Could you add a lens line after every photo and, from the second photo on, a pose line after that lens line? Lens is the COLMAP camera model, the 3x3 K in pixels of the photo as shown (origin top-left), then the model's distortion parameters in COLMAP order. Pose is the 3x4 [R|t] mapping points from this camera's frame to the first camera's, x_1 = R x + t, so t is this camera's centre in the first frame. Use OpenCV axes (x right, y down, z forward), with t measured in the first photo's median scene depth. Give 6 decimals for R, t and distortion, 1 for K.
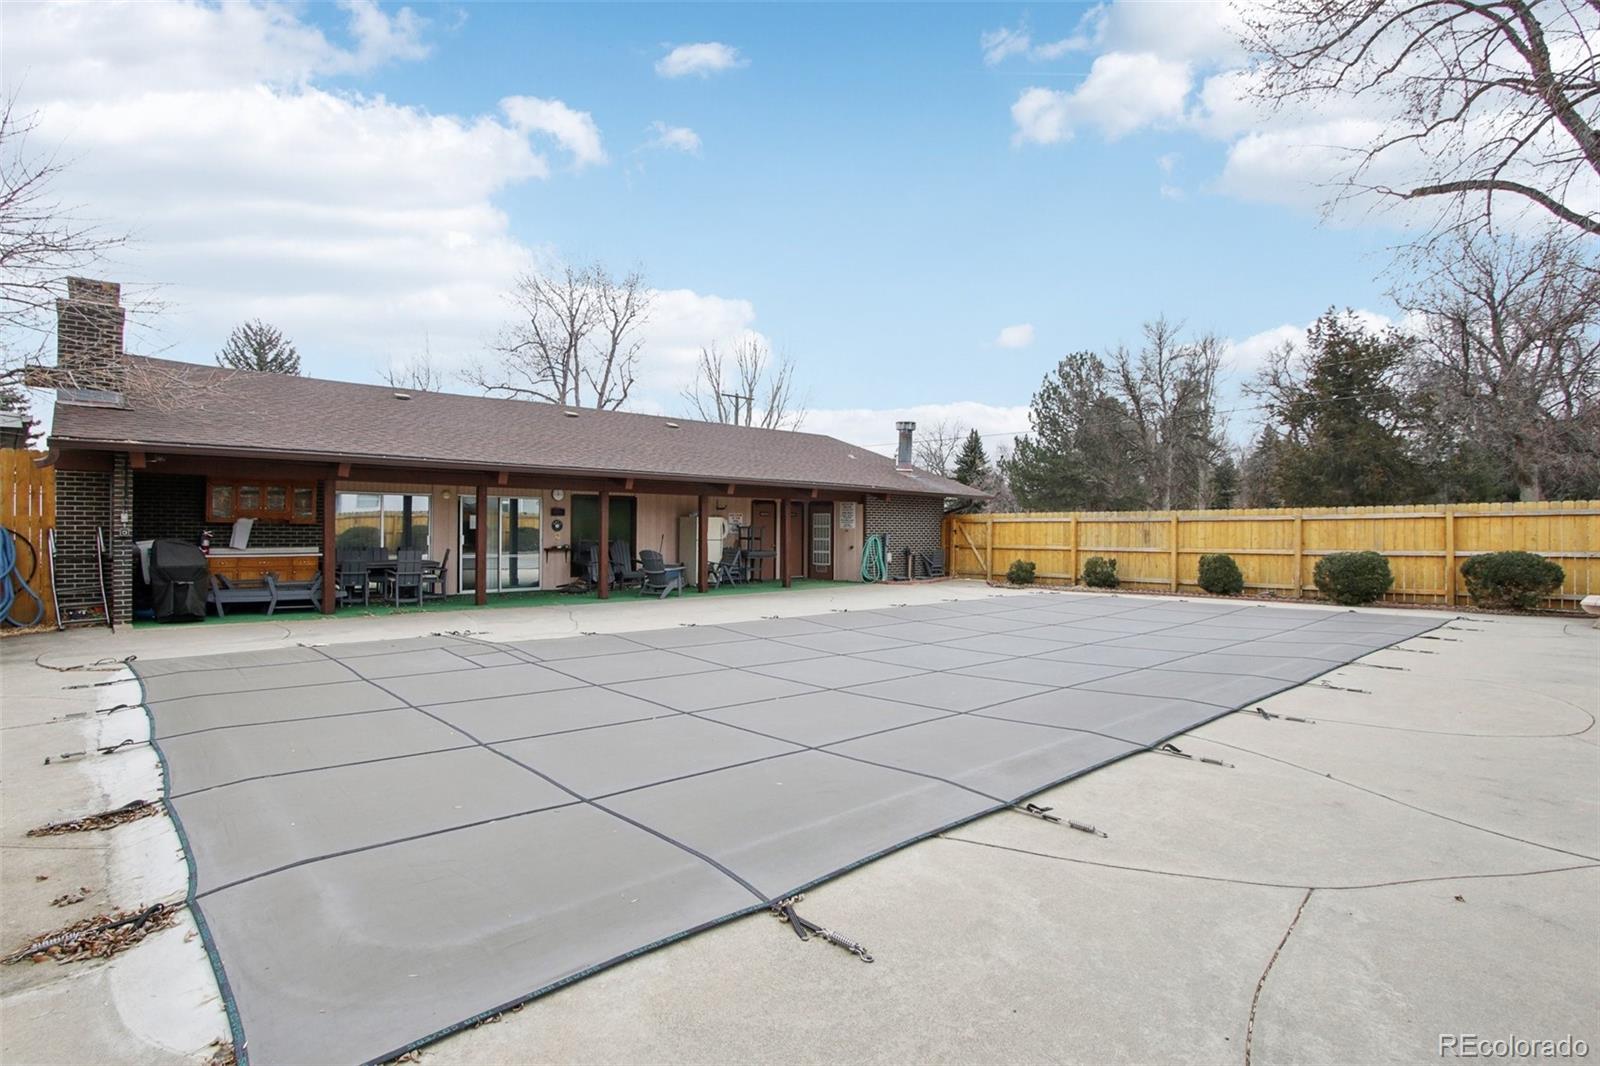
lens RADIAL K [[796.7, 0, 801.4], [0, 796.7, 532.4], [0, 0, 1]] dist [-0.003910, -0.000422]
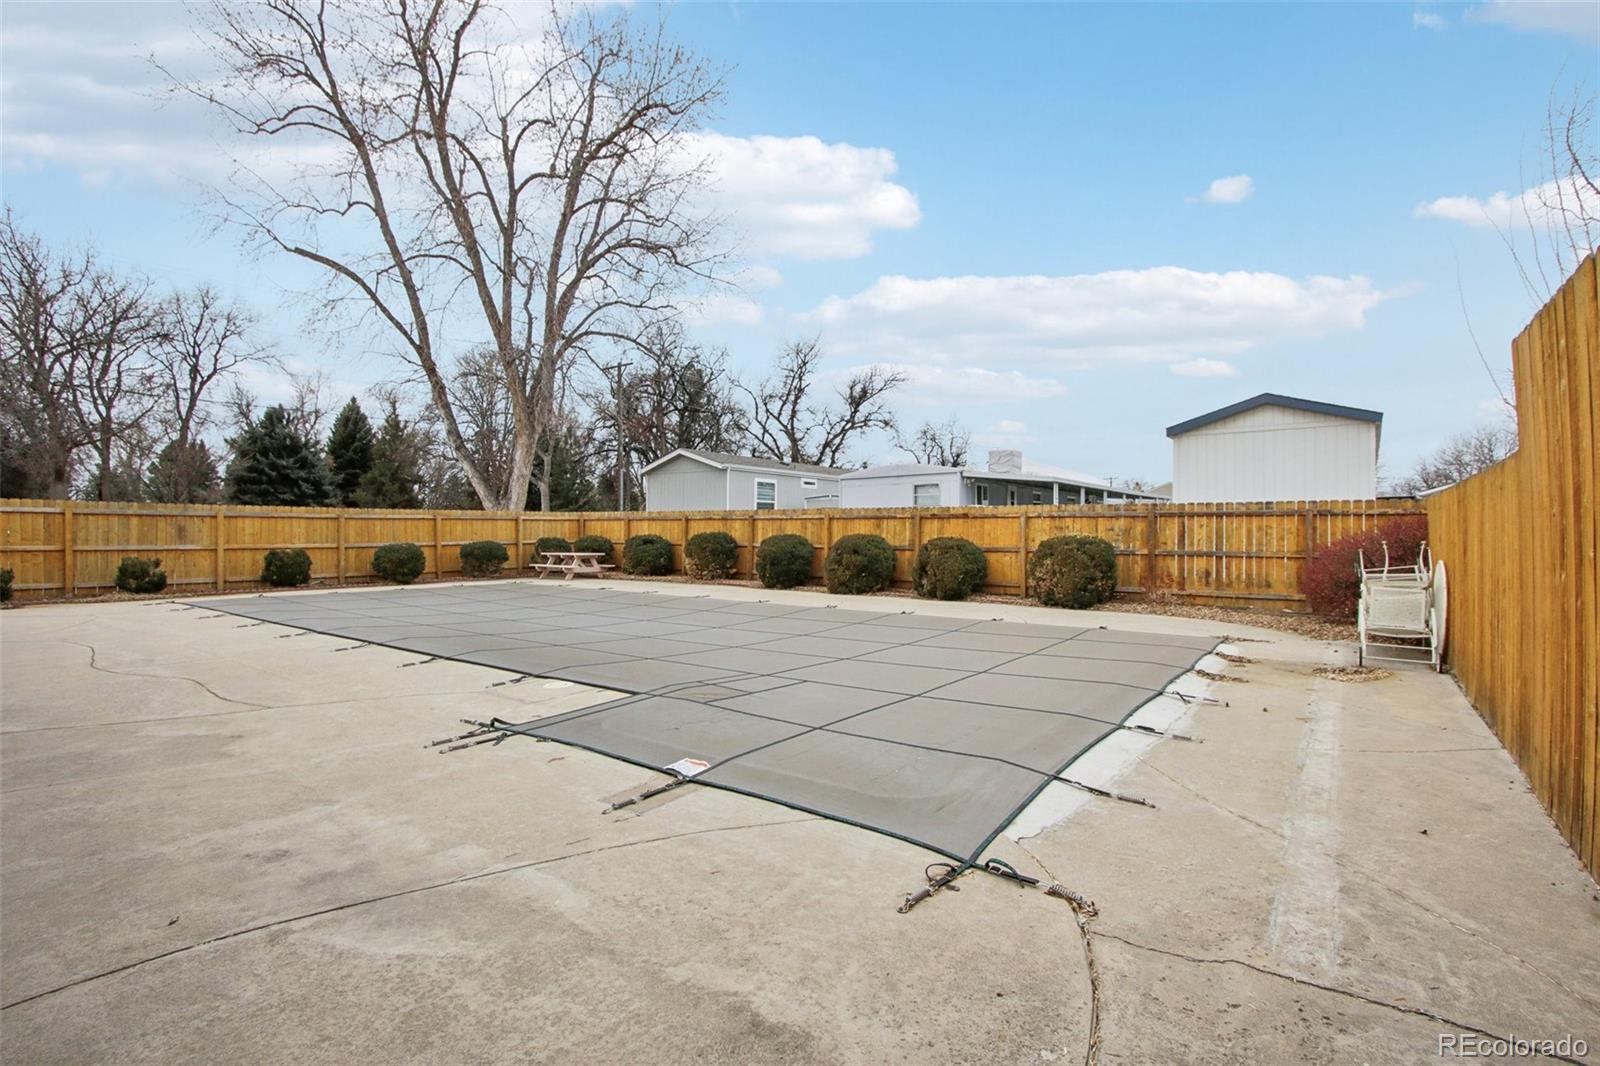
lens RADIAL K [[742.6, 0, 801.9], [0, 742.6, 533.3], [0, 0, 1]] dist [-0.027582, -0.000381]
pose [[-0.160762, -0.002227, 0.986991, -0.494018], [-0.003942, 0.999991, 0.001614, 0.002323], [-0.986985, -0.003631, -0.160769, 0.443443]]
